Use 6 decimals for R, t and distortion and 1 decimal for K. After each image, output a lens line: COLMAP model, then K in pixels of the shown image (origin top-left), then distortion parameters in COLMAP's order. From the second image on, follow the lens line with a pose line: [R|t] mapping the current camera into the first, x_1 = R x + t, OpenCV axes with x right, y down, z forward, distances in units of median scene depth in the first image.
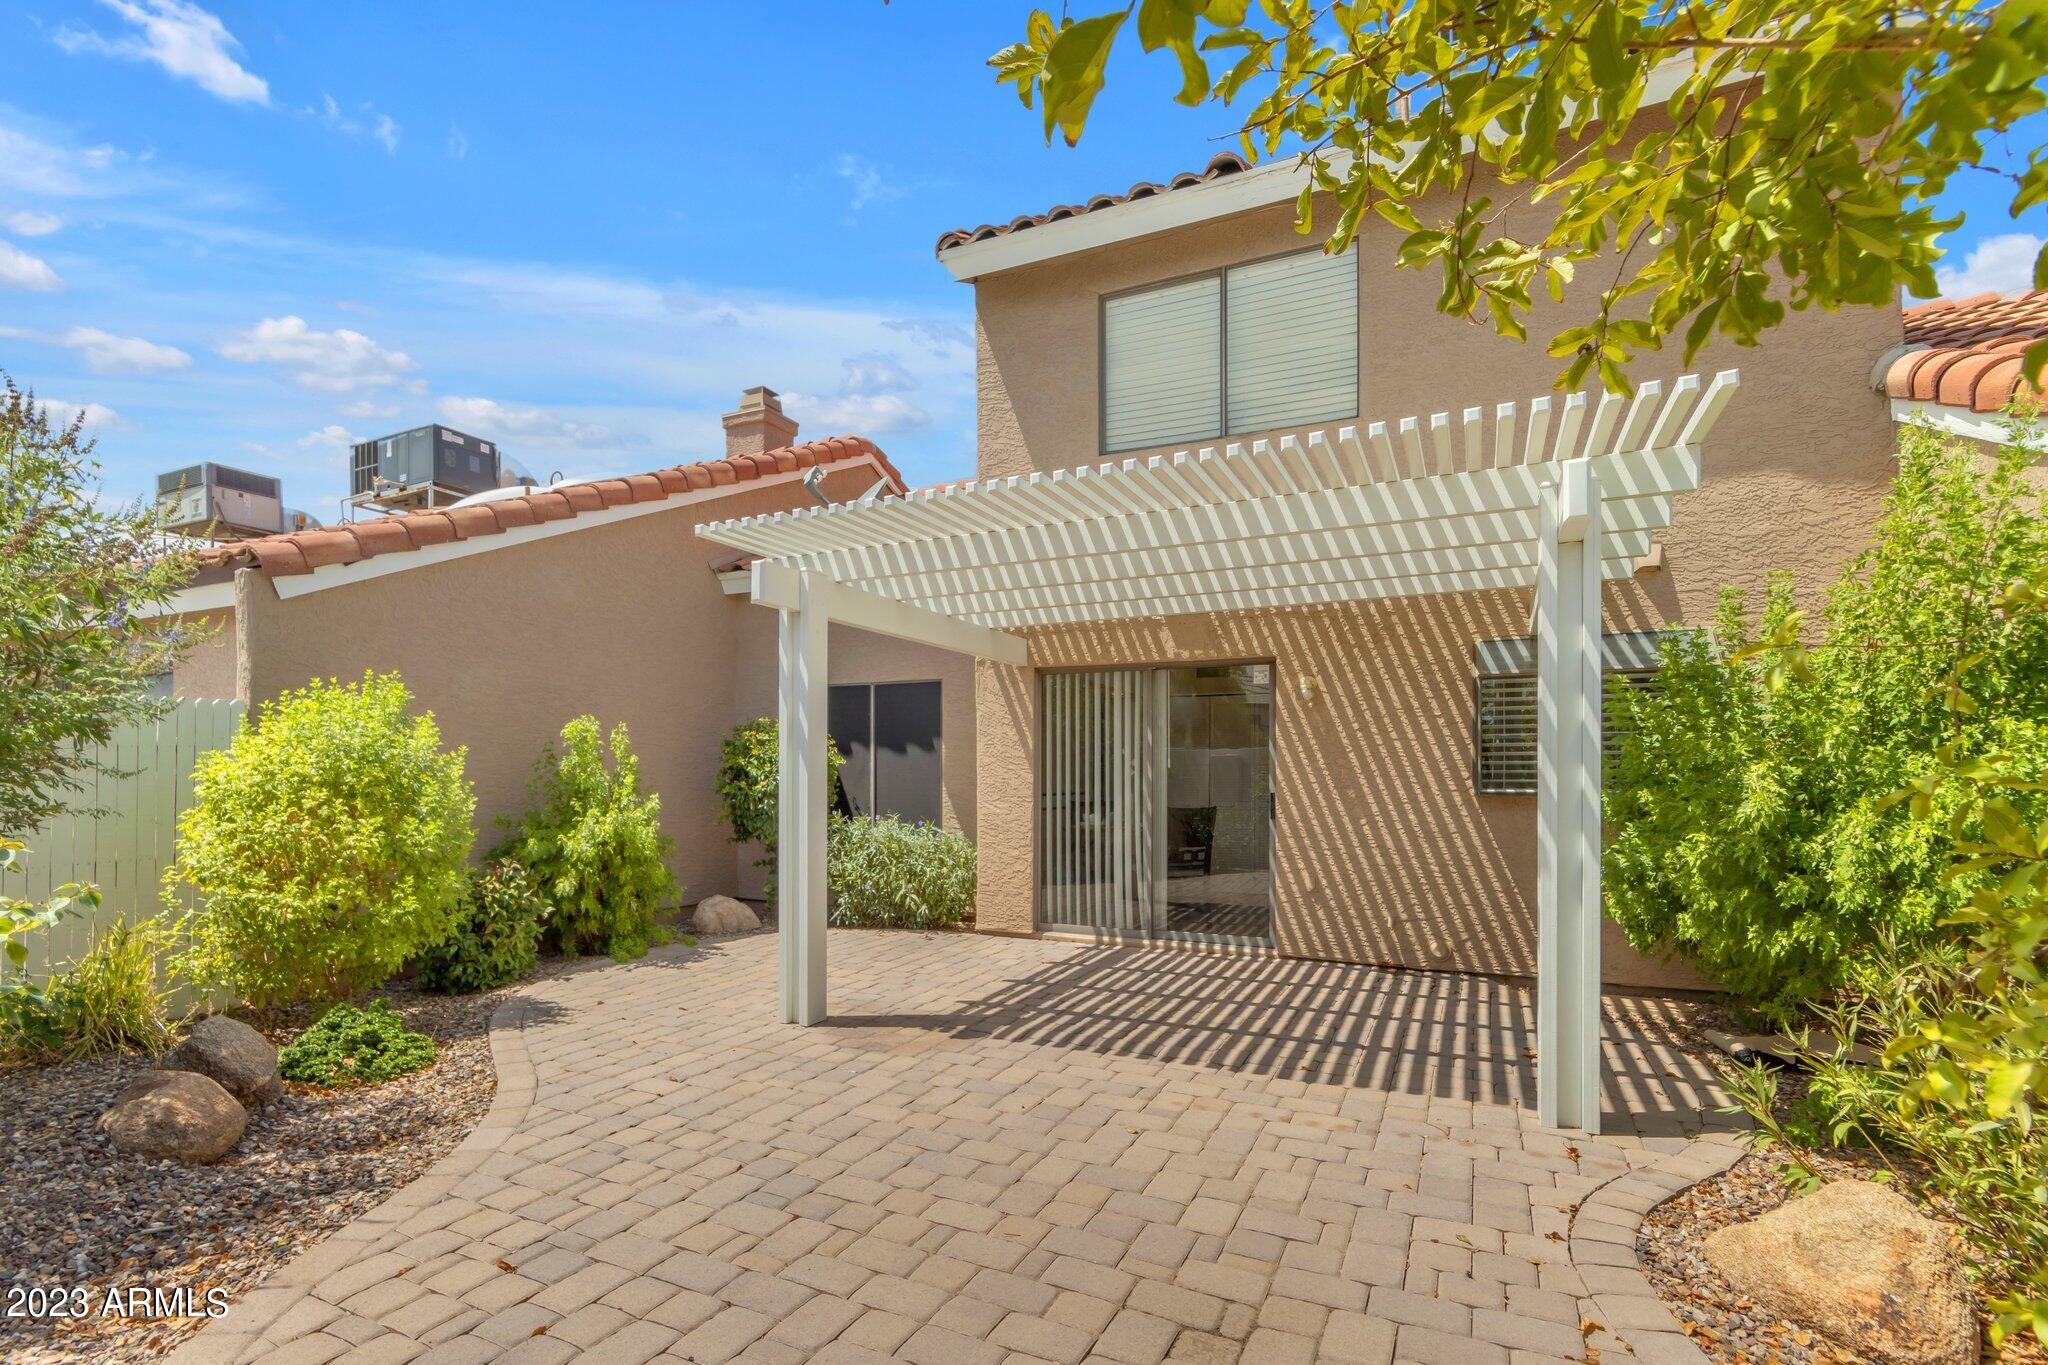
lens RADIAL K [[946.8, 0, 1043.5], [0, 946.8, 758.9], [0, 0, 1]] dist [0.000959, 0.002050]
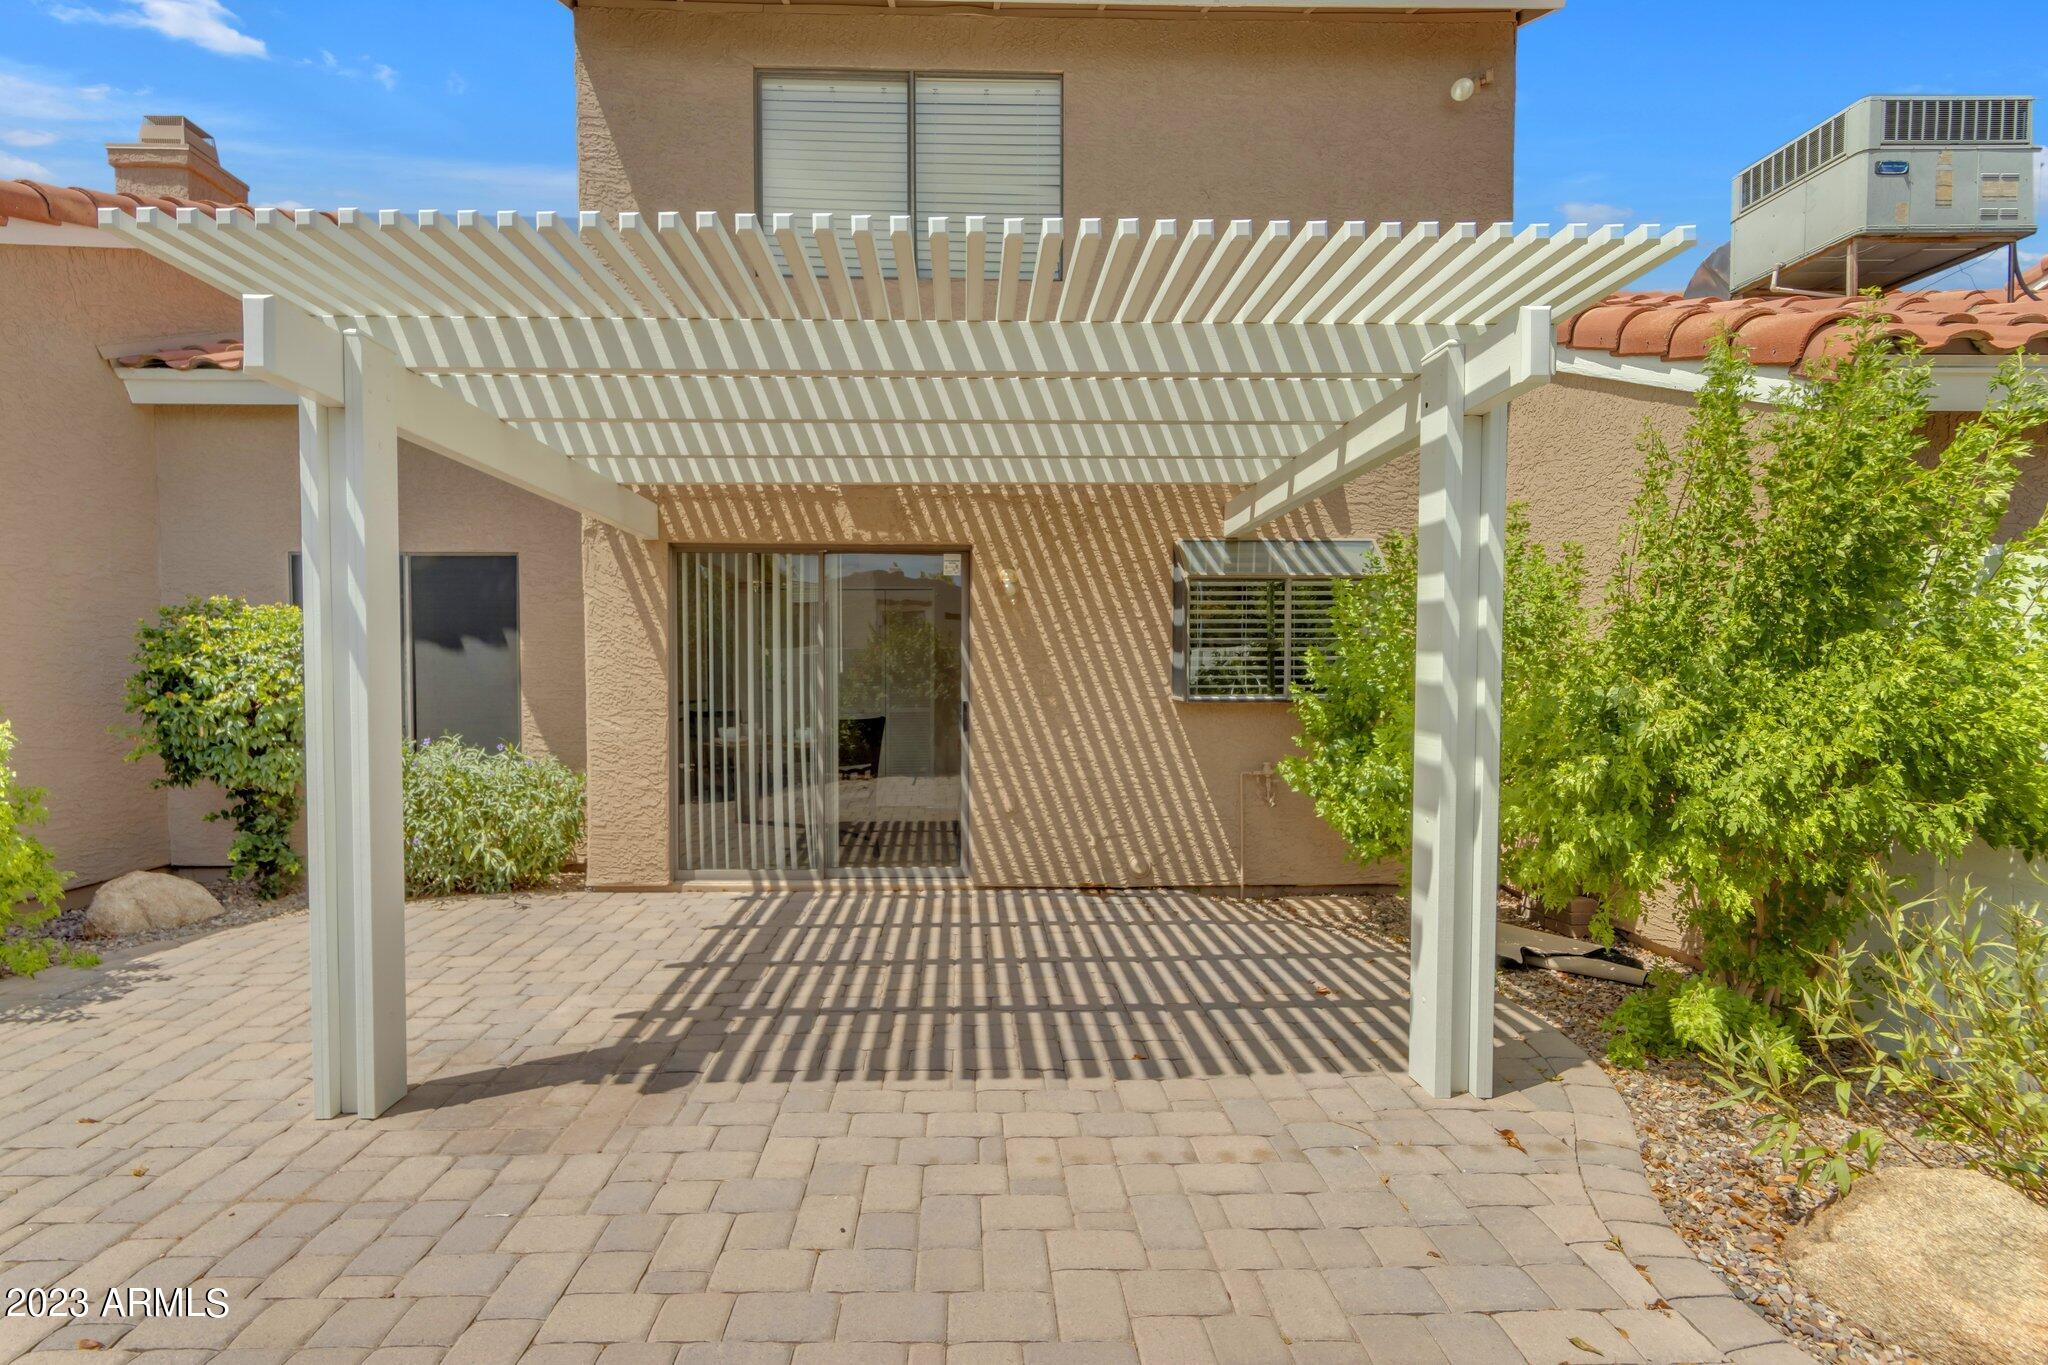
lens RADIAL K [[946.8, 0, 1023.7], [0, 946.8, 693.9], [0, 0, 1]] dist [0.000959, 0.002050]
pose [[0.904163, -0.009132, 0.427090, -0.084949], [-0.007248, 0.999300, 0.036713, -0.003757], [-0.427126, -0.036290, 0.903464, 0.192860]]
